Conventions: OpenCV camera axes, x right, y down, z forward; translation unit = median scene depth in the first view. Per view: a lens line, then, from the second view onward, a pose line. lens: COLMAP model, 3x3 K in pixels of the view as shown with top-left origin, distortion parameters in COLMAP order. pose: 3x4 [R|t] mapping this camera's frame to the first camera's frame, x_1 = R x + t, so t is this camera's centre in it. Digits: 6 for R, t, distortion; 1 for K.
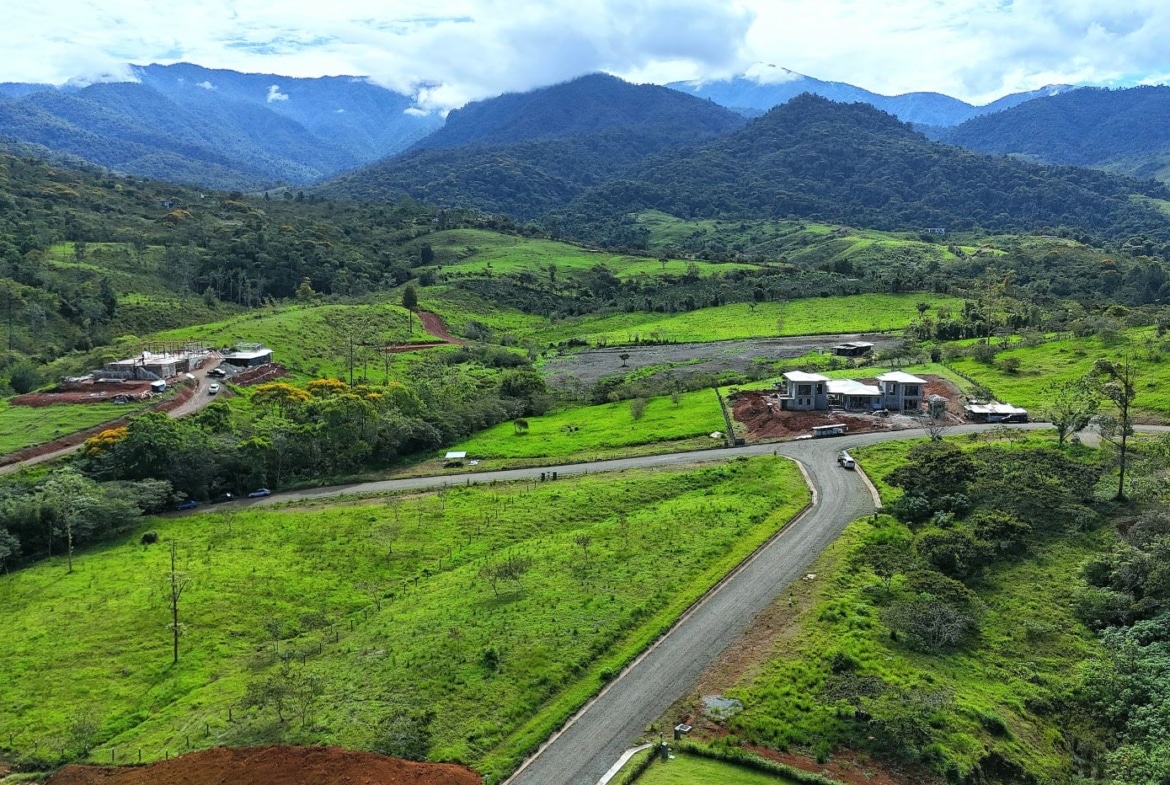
lens RADIAL K [[1024.5, 0, 585.0], [0, 1024.5, 392.5], [0, 0, 1]] dist [0.107632, -0.167278]
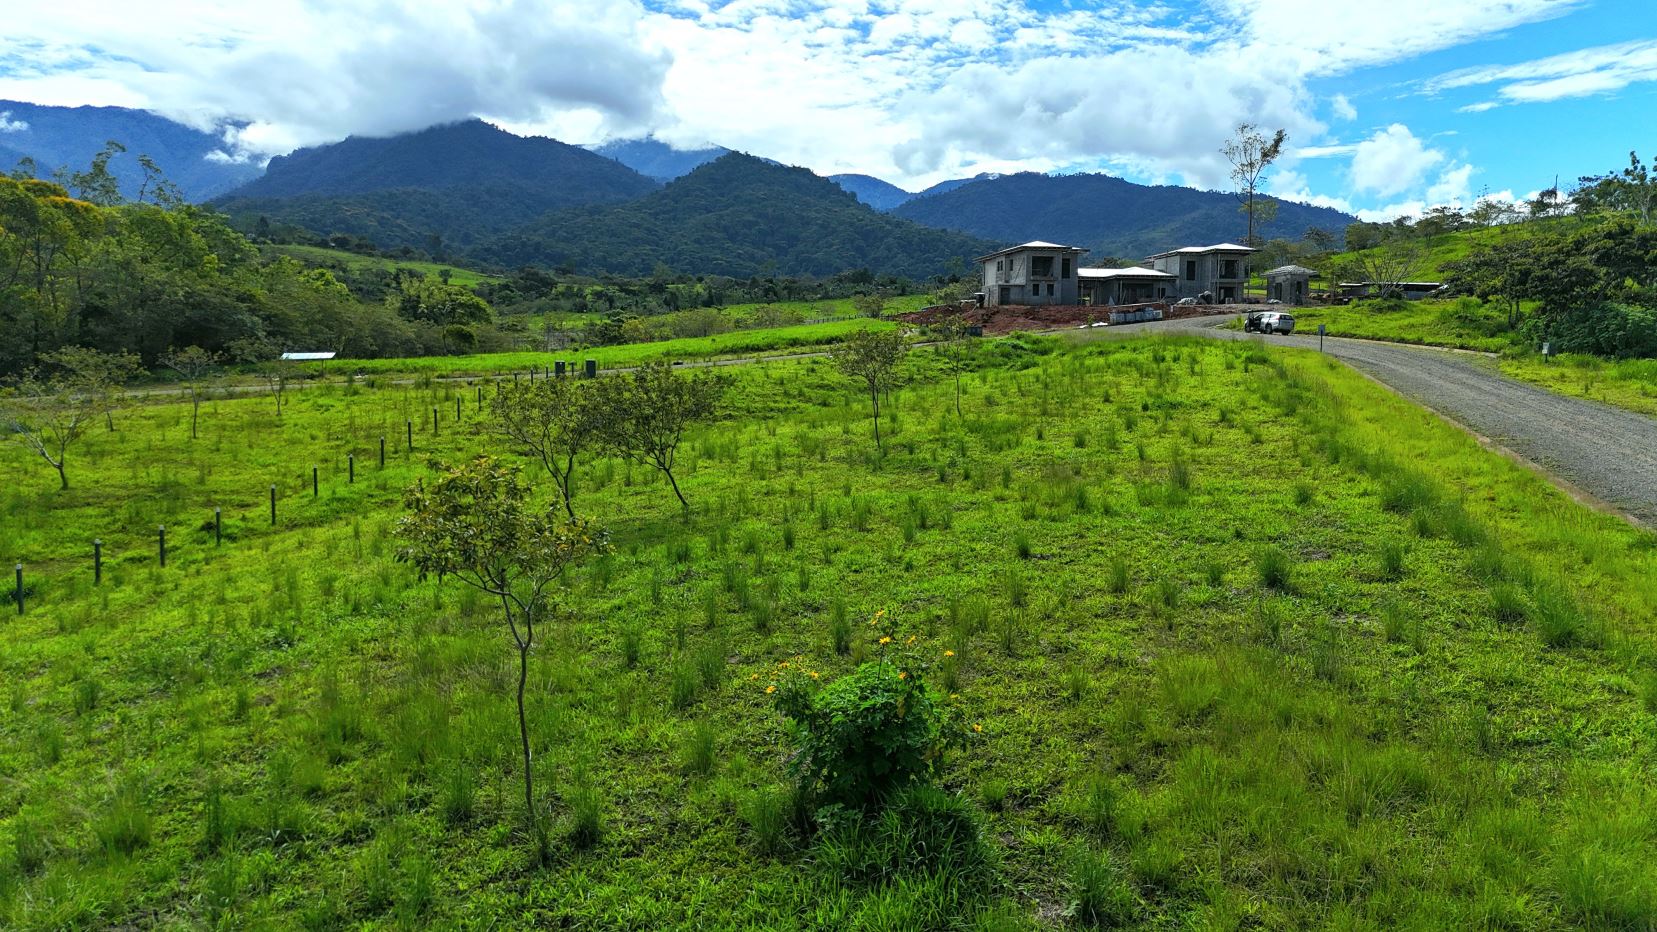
lens RADIAL K [[1216.7, 0, 828.5], [0, 1216.7, 466.0], [0, 0, 1]] dist [0.104961, -0.161400]
pose [[0.957977, -0.017292, 0.286325, -0.068381], [0.029815, 0.998777, -0.039433, 0.123701], [-0.285293, 0.046313, 0.957321, 0.472790]]
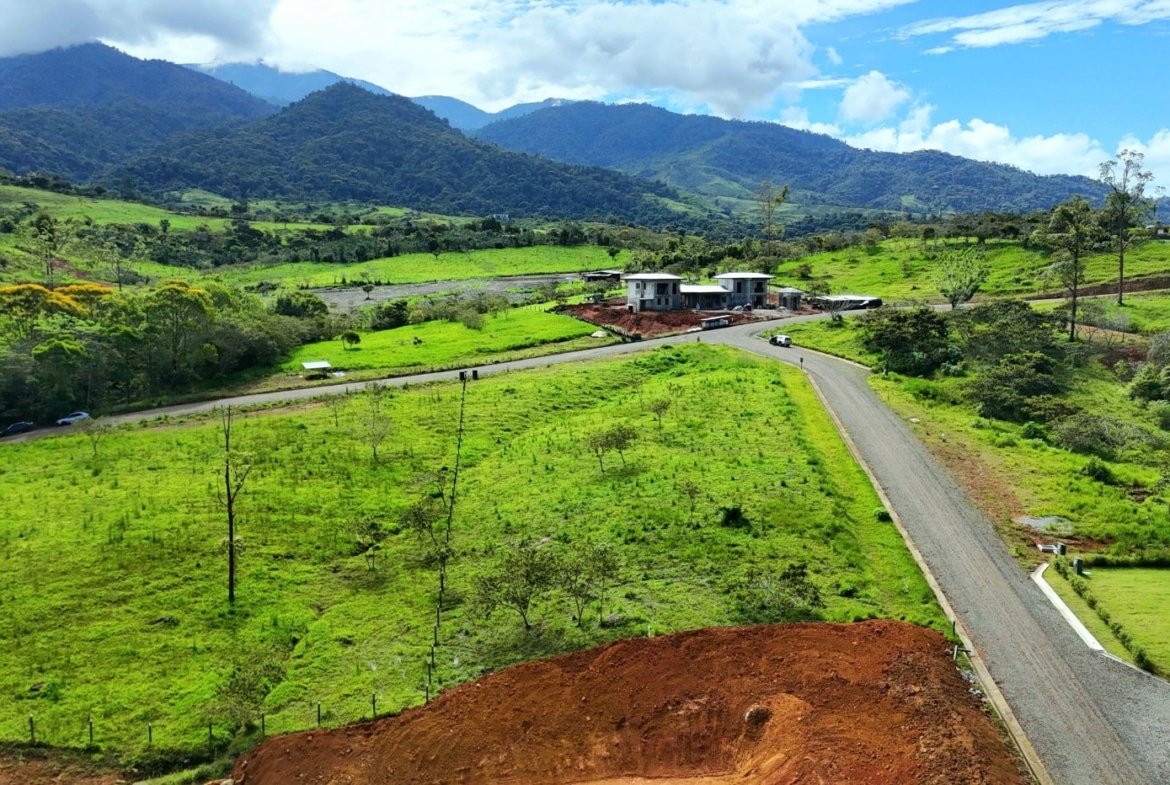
lens RADIAL K [[1024.5, 0, 585.0], [0, 1024.5, 392.5], [0, 0, 1]] dist [0.107632, -0.167278]
pose [[0.901144, -0.054285, 0.430108, -0.272428], [0.053710, 0.998465, 0.013488, 0.079642], [-0.430180, 0.010947, 0.902677, 0.192444]]
